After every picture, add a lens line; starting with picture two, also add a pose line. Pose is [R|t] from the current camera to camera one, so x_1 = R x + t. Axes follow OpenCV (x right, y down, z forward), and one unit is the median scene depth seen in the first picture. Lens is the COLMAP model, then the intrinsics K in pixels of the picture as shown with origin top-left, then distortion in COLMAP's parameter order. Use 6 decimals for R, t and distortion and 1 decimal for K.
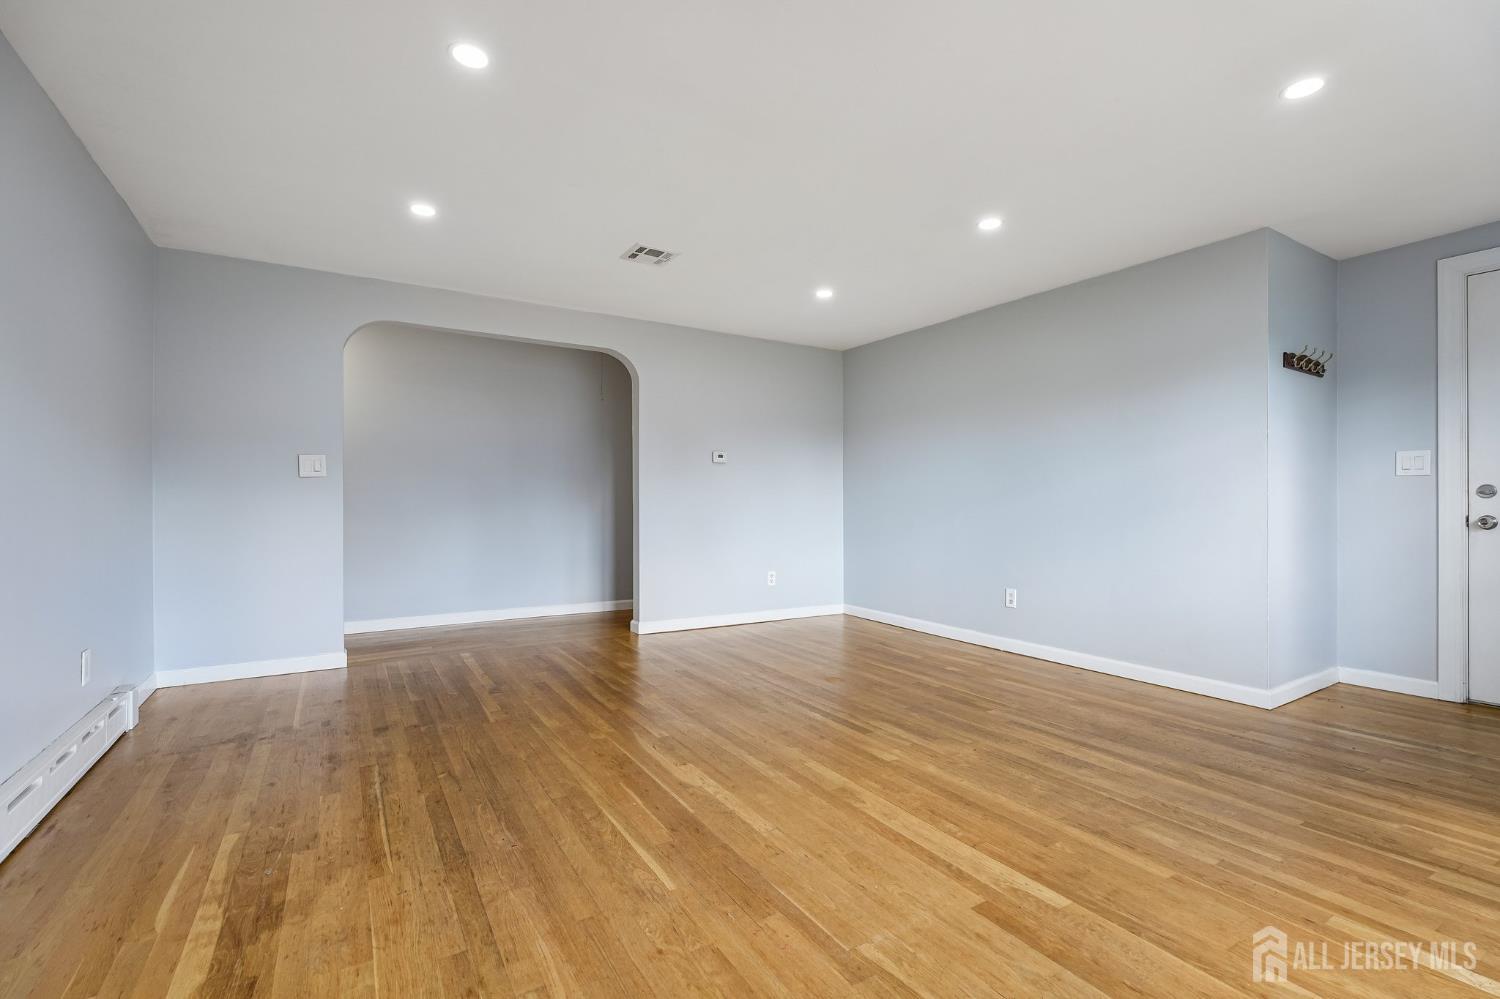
lens RADIAL K [[675.9, 0, 750.0], [0, 675.9, 499.5], [0, 0, 1]] dist [-0.000931, 0.000199]
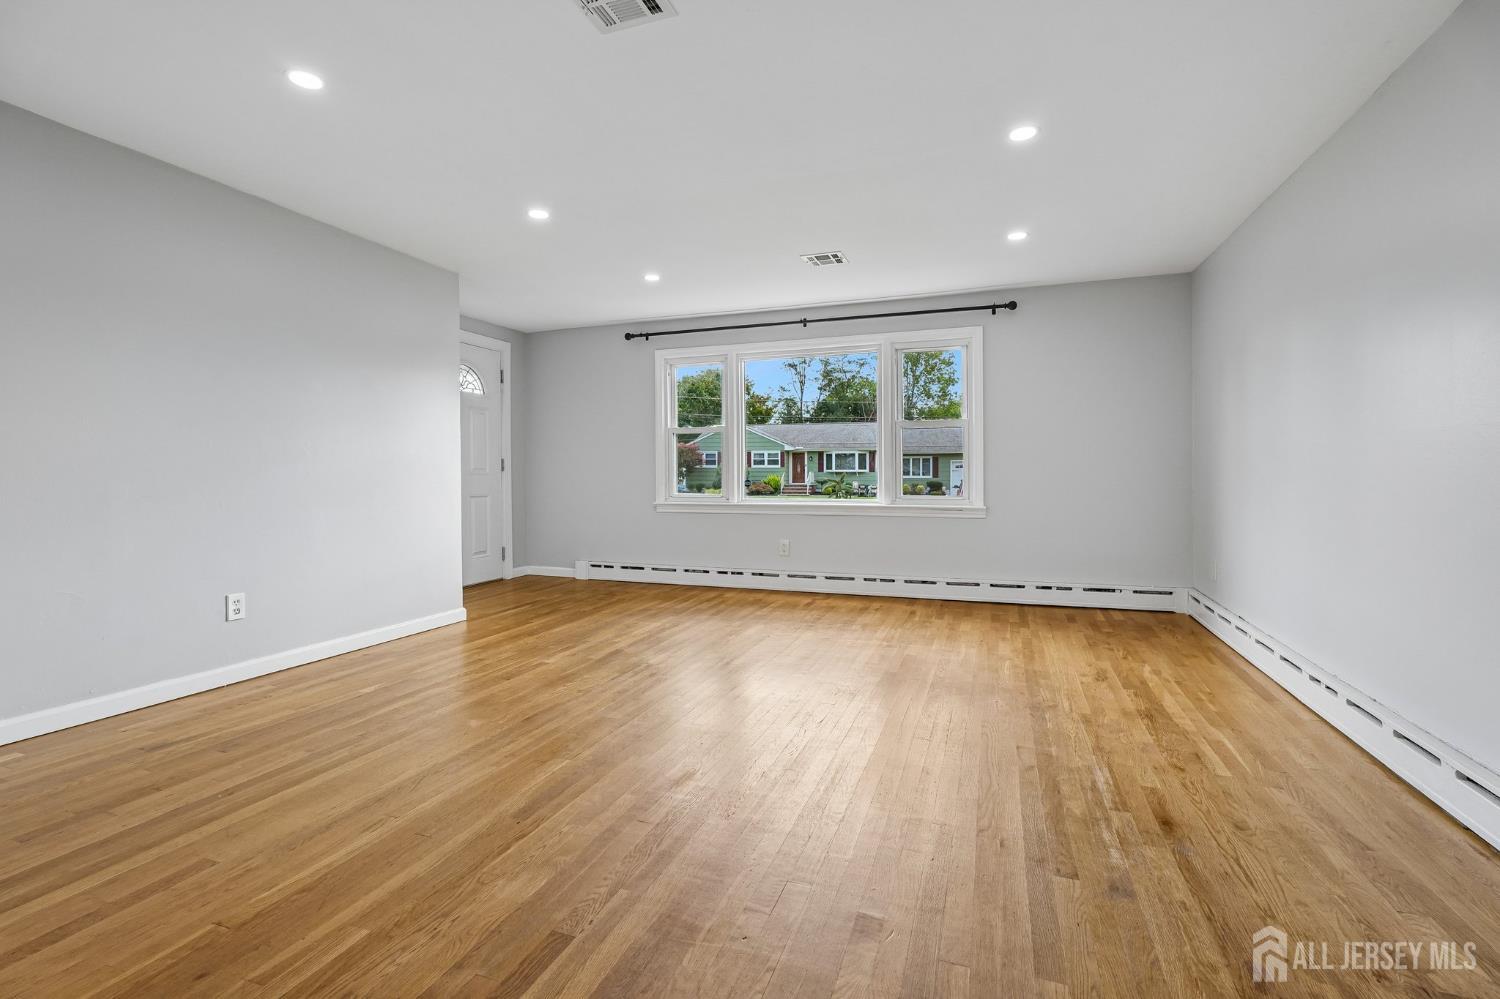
lens RADIAL K [[675.9, 0, 750.0], [0, 675.9, 499.5], [0, 0, 1]] dist [-0.000931, 0.000199]
pose [[-0.622194, -0.024632, 0.782476, -0.769926], [-0.004914, 0.999608, 0.027560, 0.016518], [-0.782848, 0.013303, -0.622071, 1.548105]]
